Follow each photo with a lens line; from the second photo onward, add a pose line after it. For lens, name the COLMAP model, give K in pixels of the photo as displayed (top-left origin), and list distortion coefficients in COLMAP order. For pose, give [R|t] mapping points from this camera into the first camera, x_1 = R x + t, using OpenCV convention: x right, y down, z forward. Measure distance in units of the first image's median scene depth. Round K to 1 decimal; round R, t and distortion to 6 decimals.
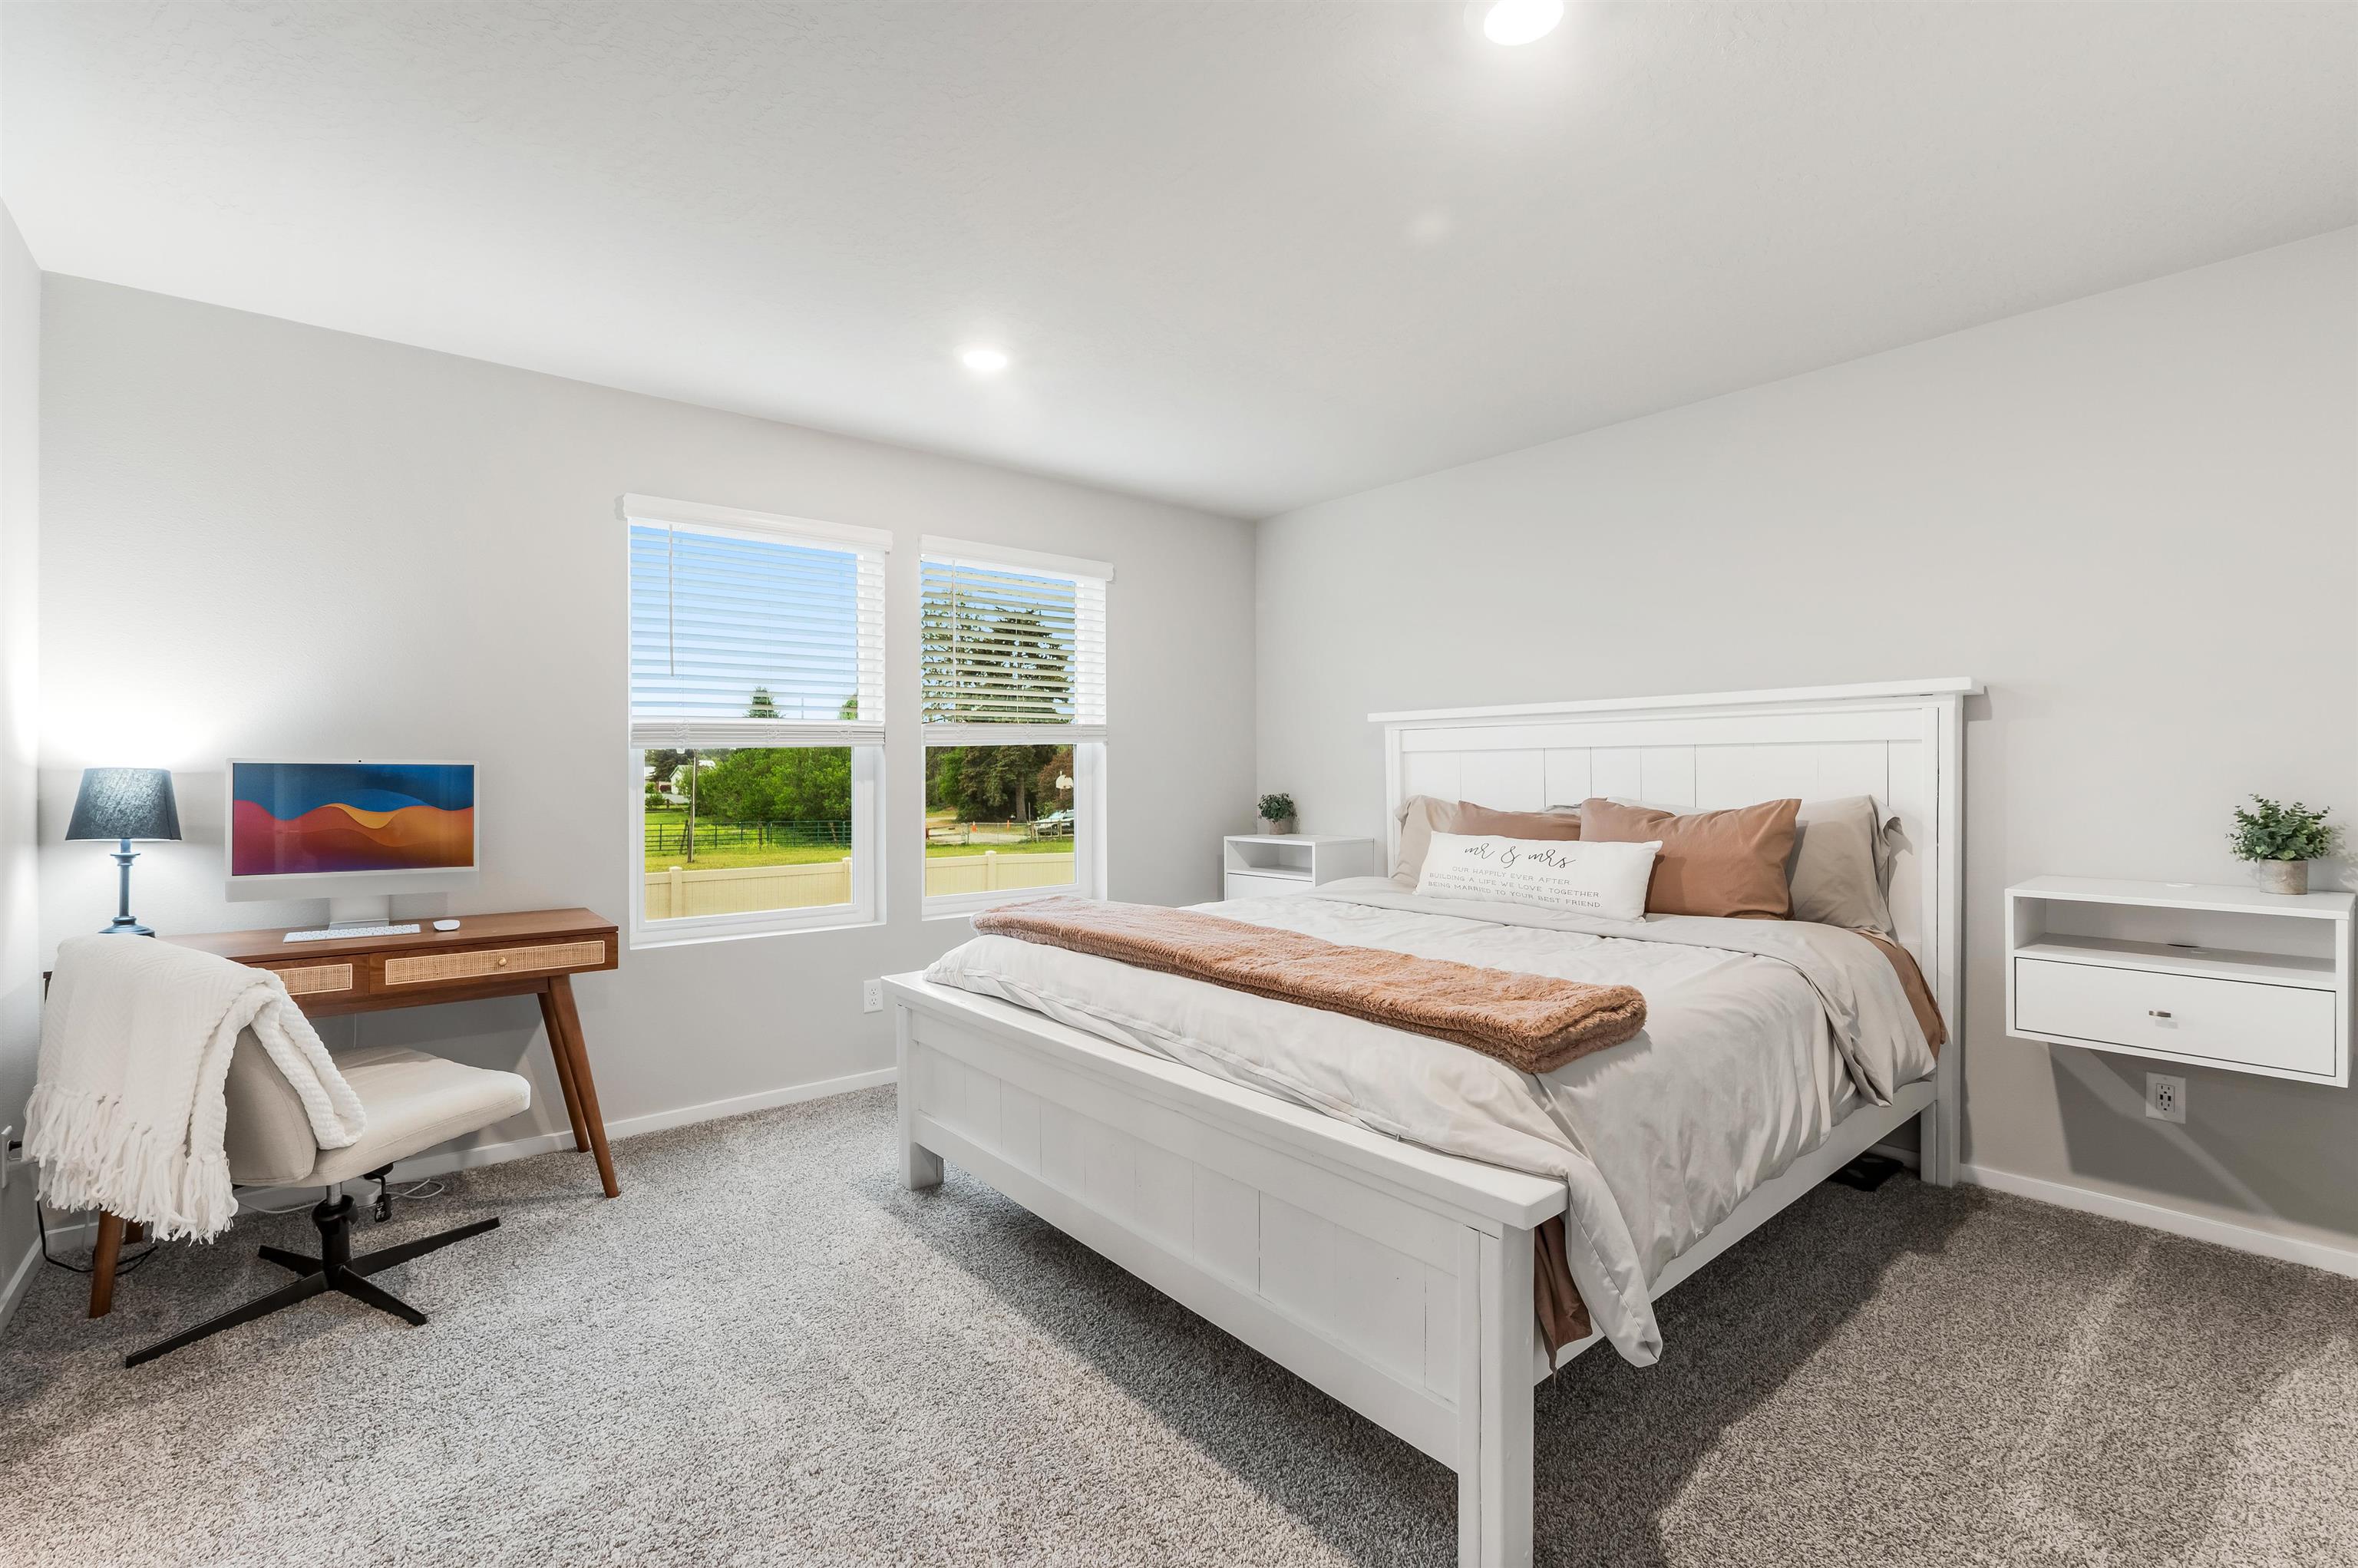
lens RADIAL K [[1043.8, 0, 1175.8], [0, 1043.8, 772.9], [0, 0, 1]] dist [0.000246, -0.000747]
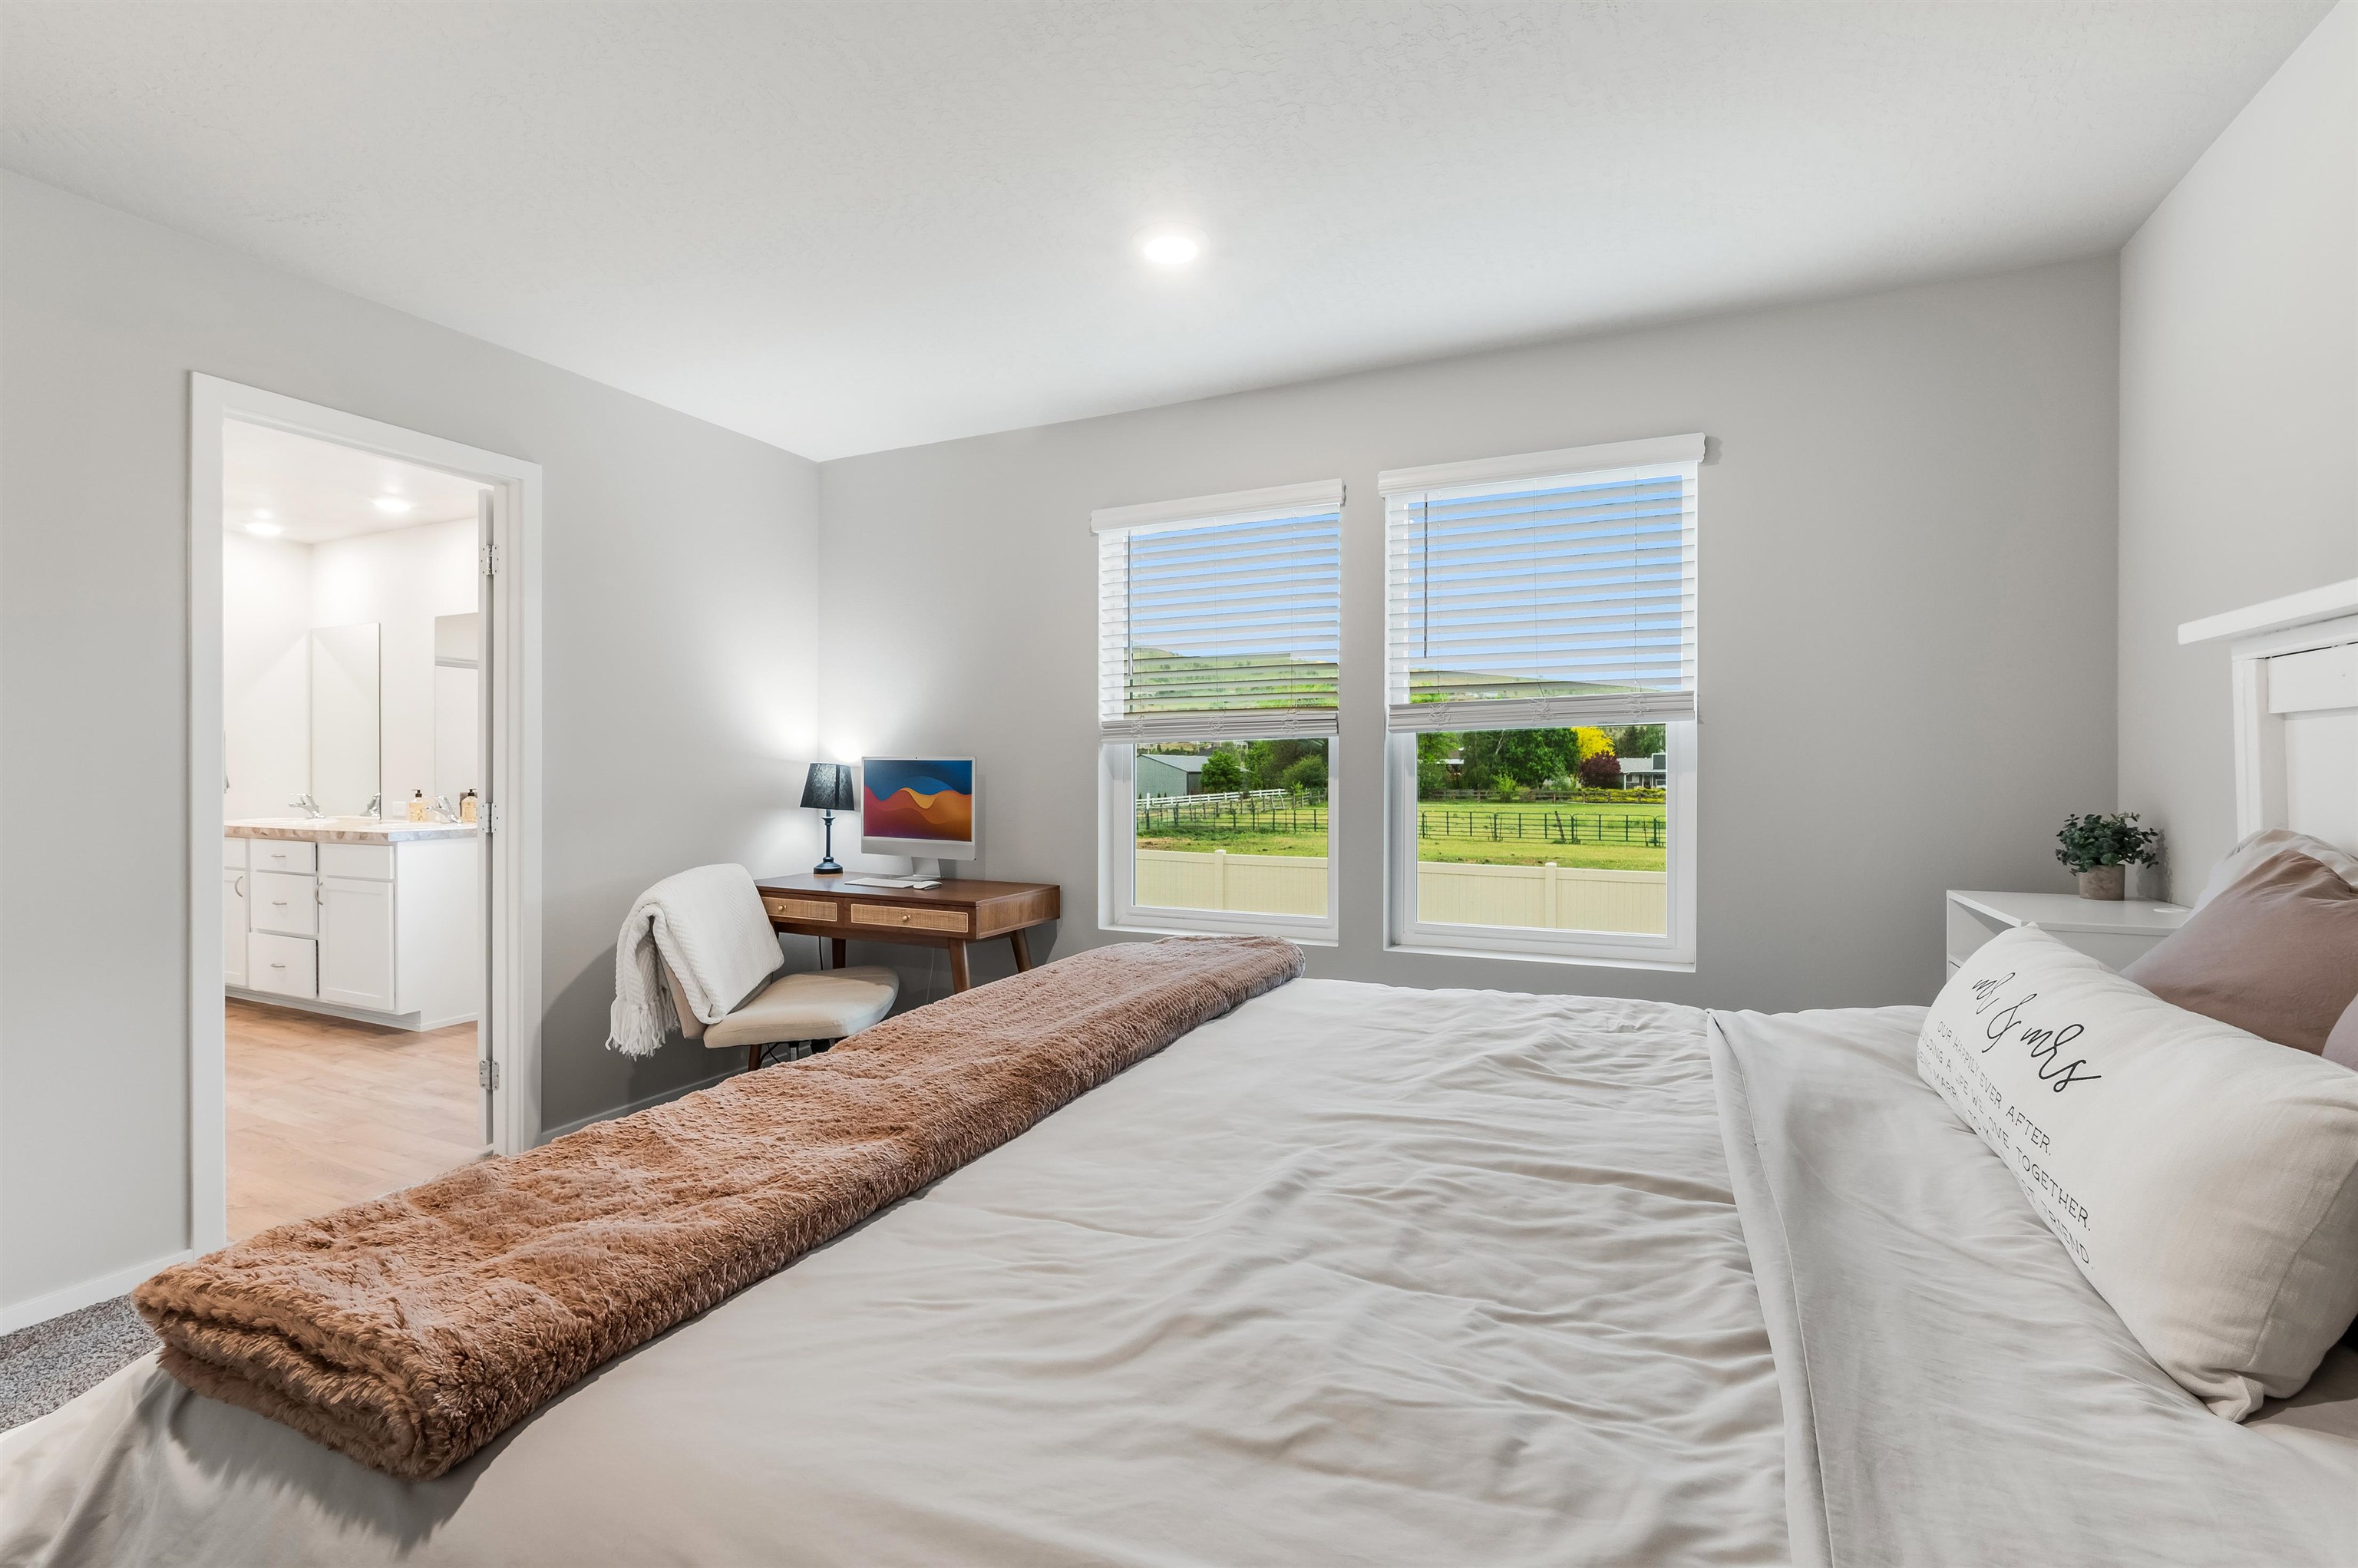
lens RADIAL K [[1043.8, 0, 1176.7], [0, 1043.8, 782.0], [0, 0, 1]] dist [0.000246, -0.000747]
pose [[0.428551, 0.015090, -0.903392, 0.587260], [-0.001422, 0.999871, 0.016027, -0.002049], [0.903516, -0.005584, 0.428517, 0.720018]]
